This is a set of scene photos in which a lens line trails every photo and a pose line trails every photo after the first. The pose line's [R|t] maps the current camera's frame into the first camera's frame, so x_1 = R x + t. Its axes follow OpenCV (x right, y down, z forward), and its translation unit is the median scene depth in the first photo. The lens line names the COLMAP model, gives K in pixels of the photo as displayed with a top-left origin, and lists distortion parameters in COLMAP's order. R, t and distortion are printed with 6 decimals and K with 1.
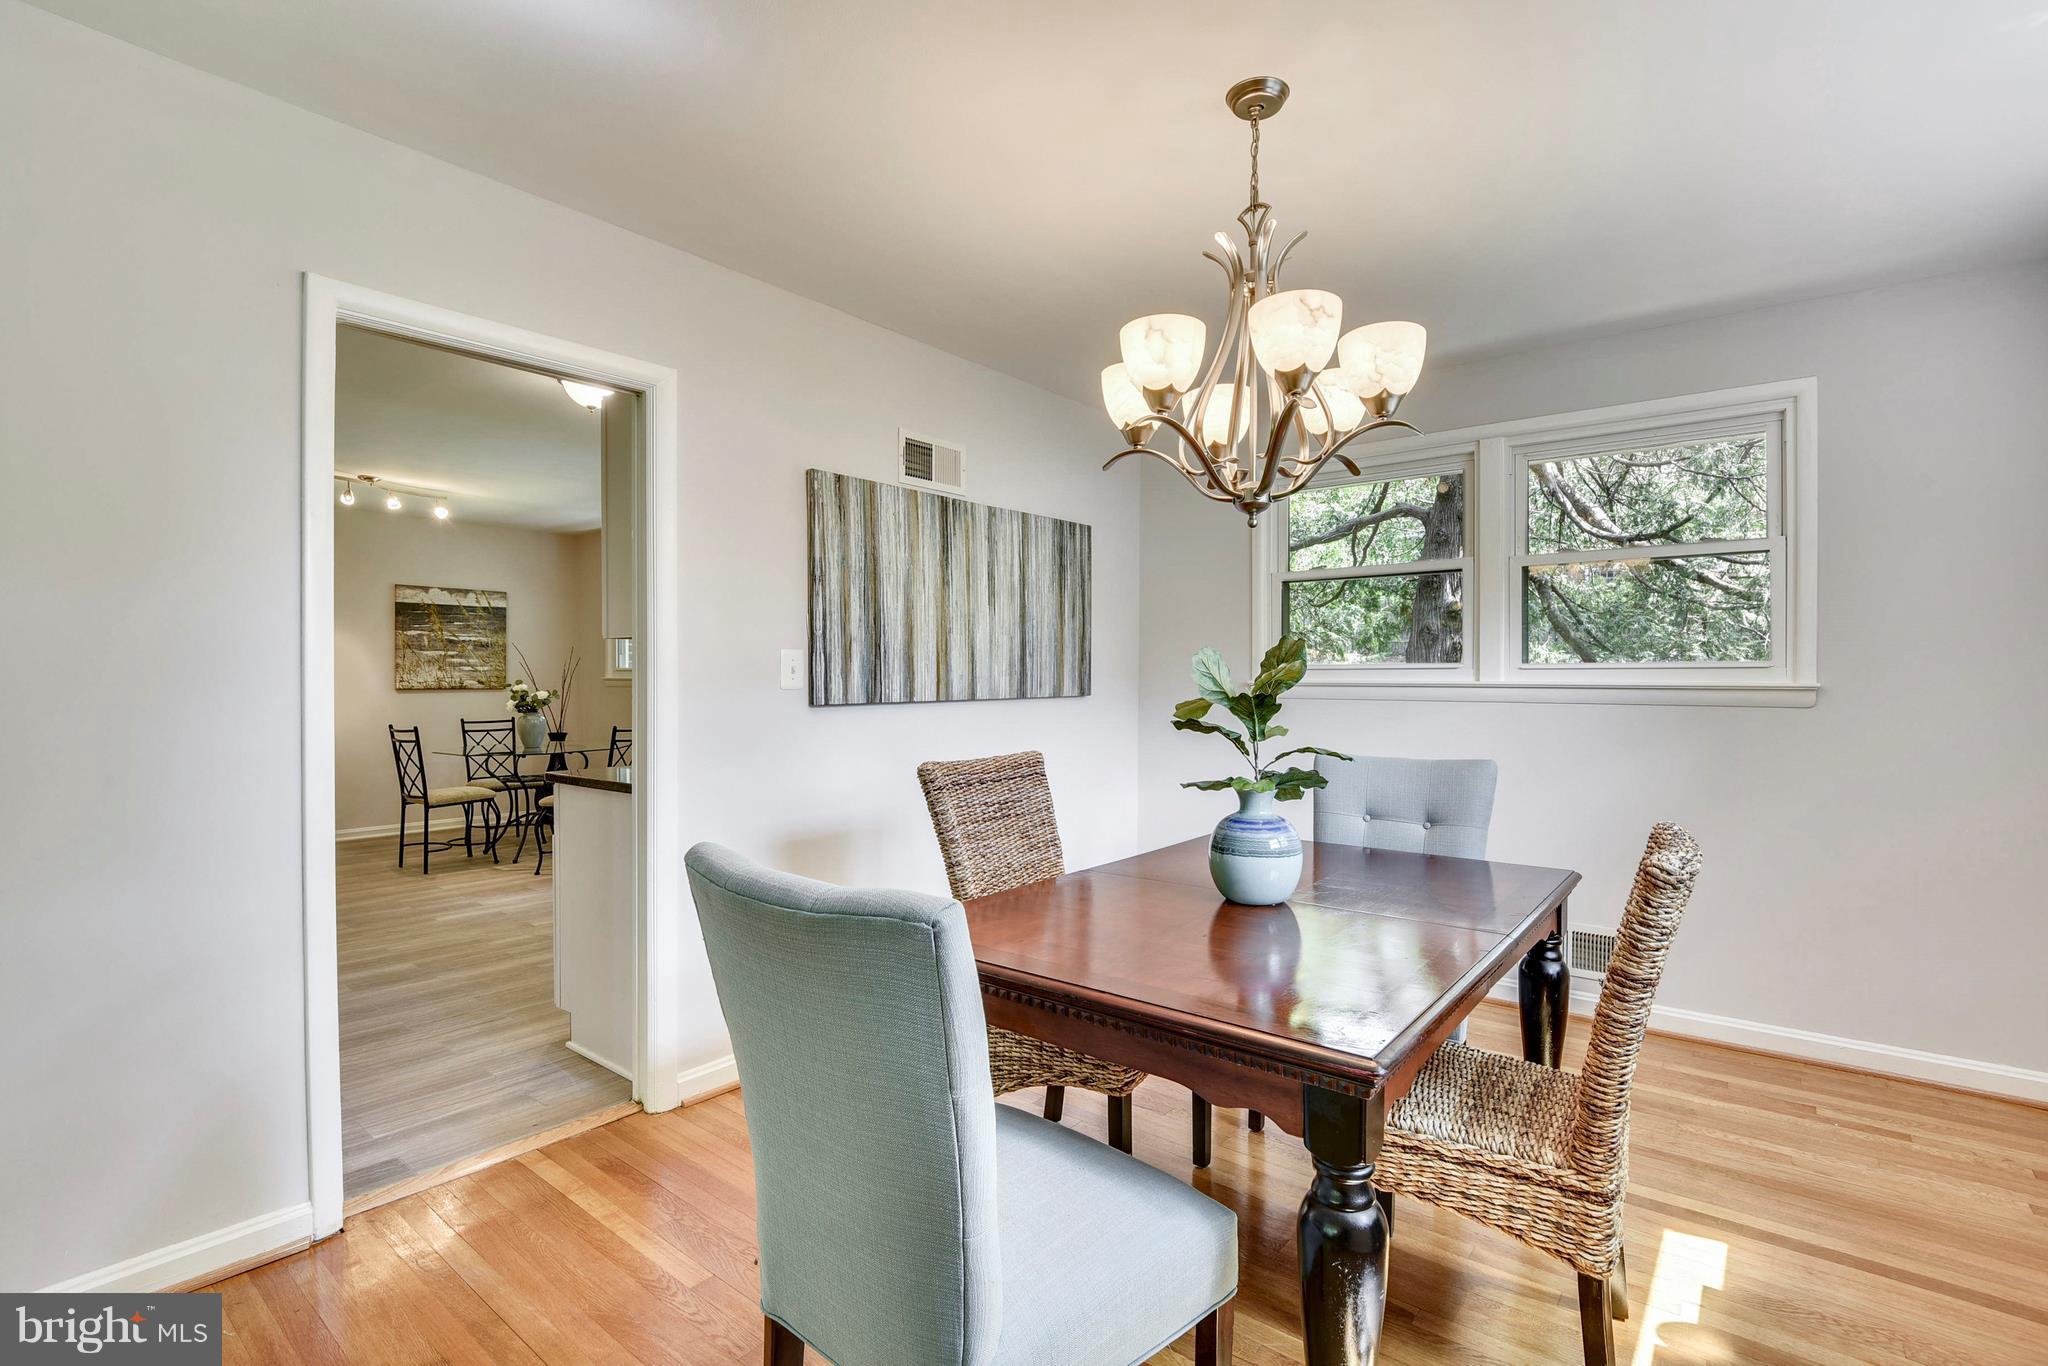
lens RADIAL K [[948.9, 0, 1024.0], [0, 948.9, 683.0], [0, 0, 1]] dist [-0.013907, -0.000628]
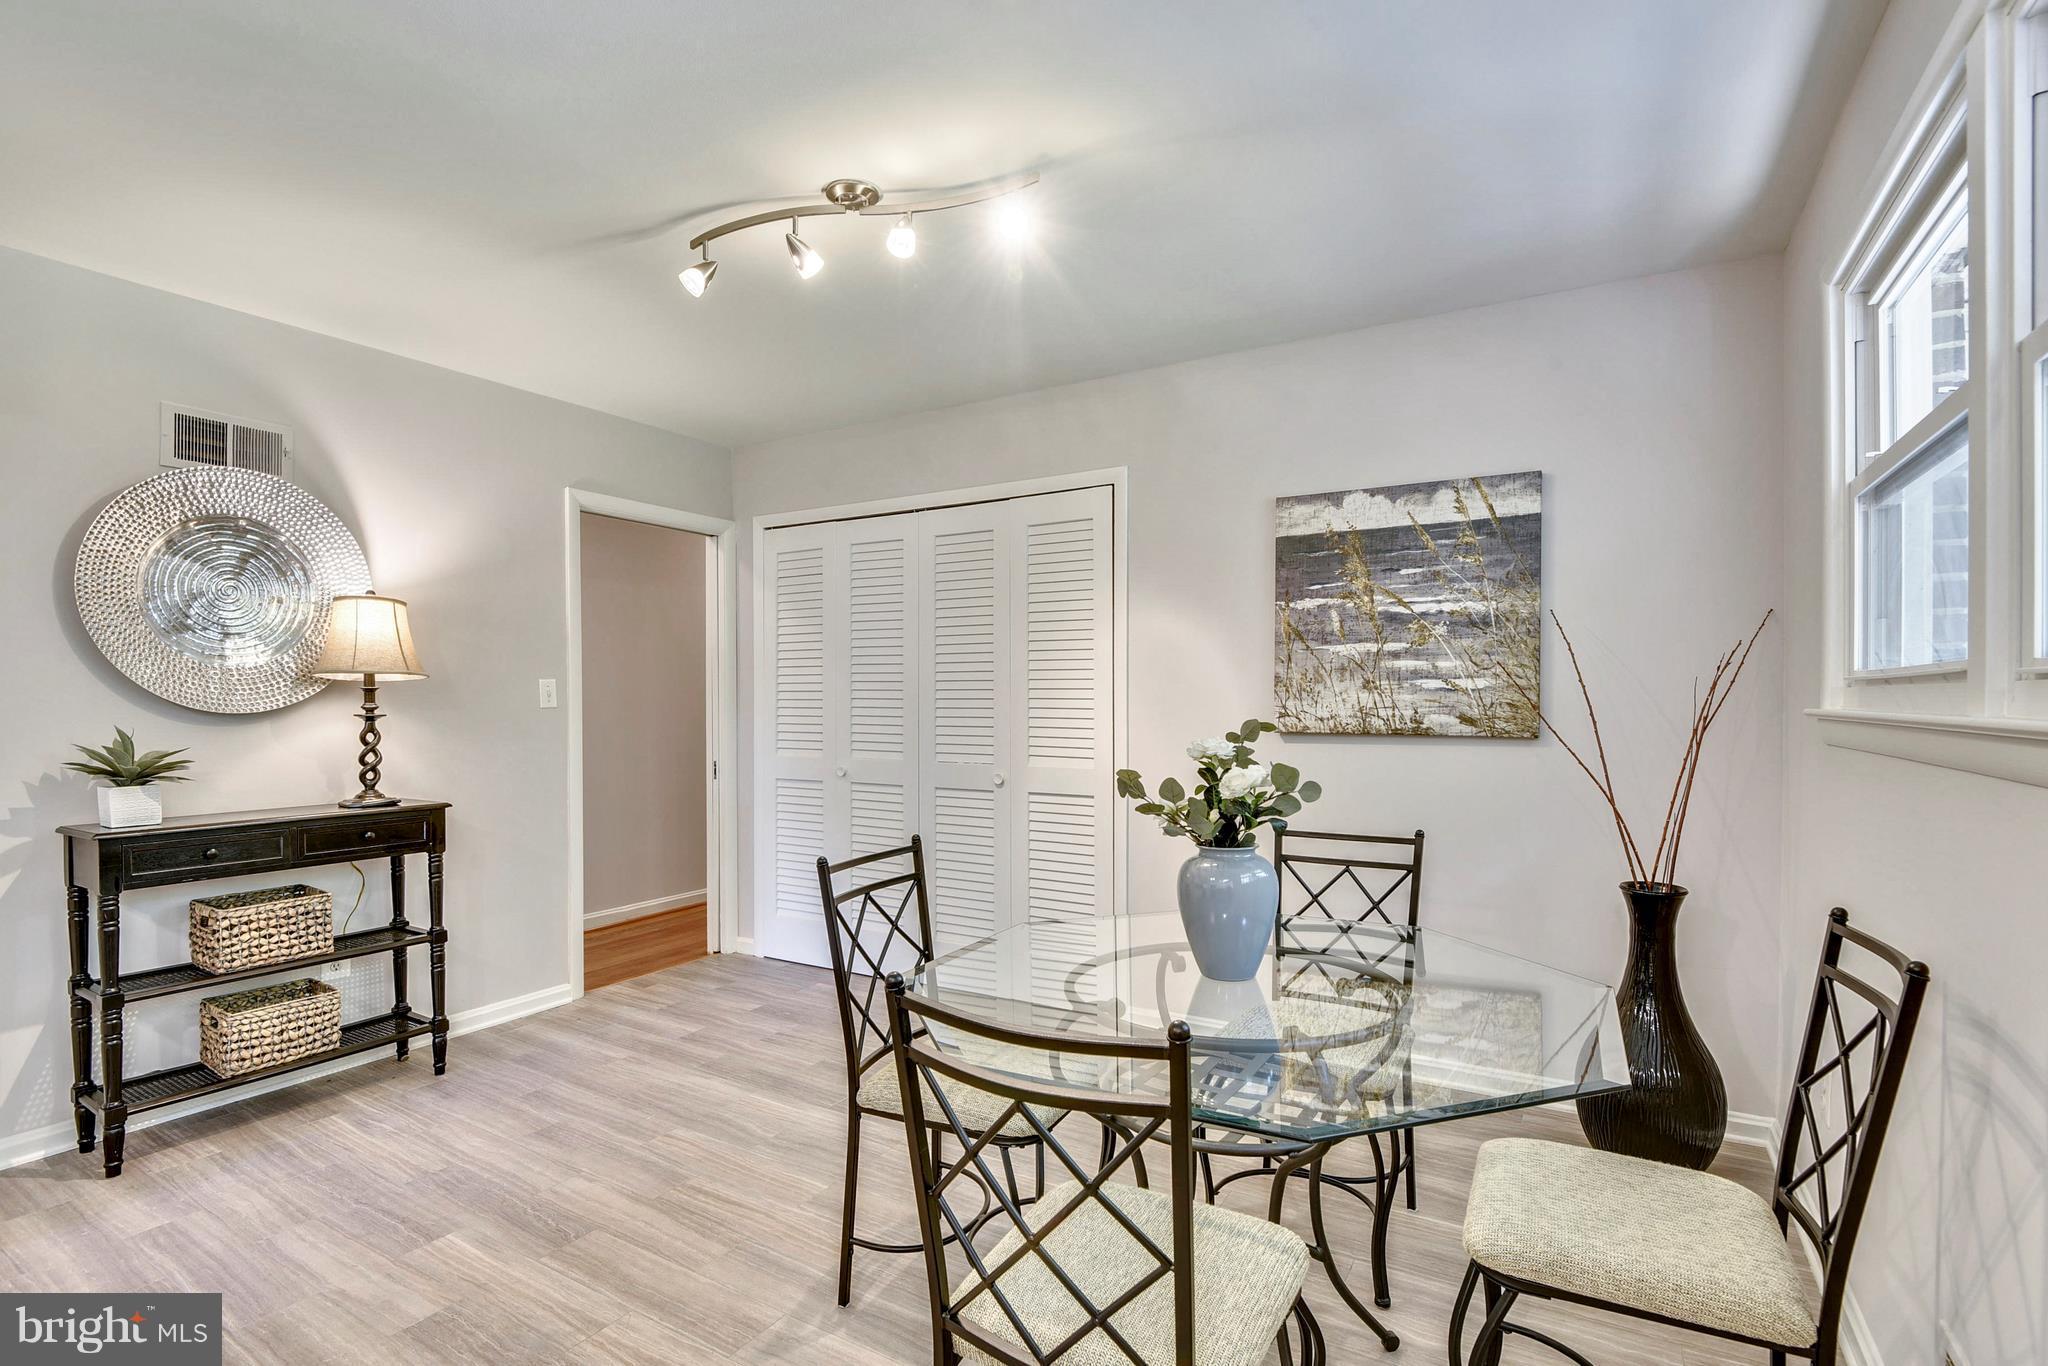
lens RADIAL K [[964.0, 0, 1029.7], [0, 964.0, 701.8], [0, 0, 1]] dist [-0.002680, -0.000470]
pose [[0.160674, 0.001262, -0.987007, -0.224975], [-0.003067, 0.999995, 0.000779, -0.007878], [0.987003, 0.002902, 0.160677, 0.780639]]
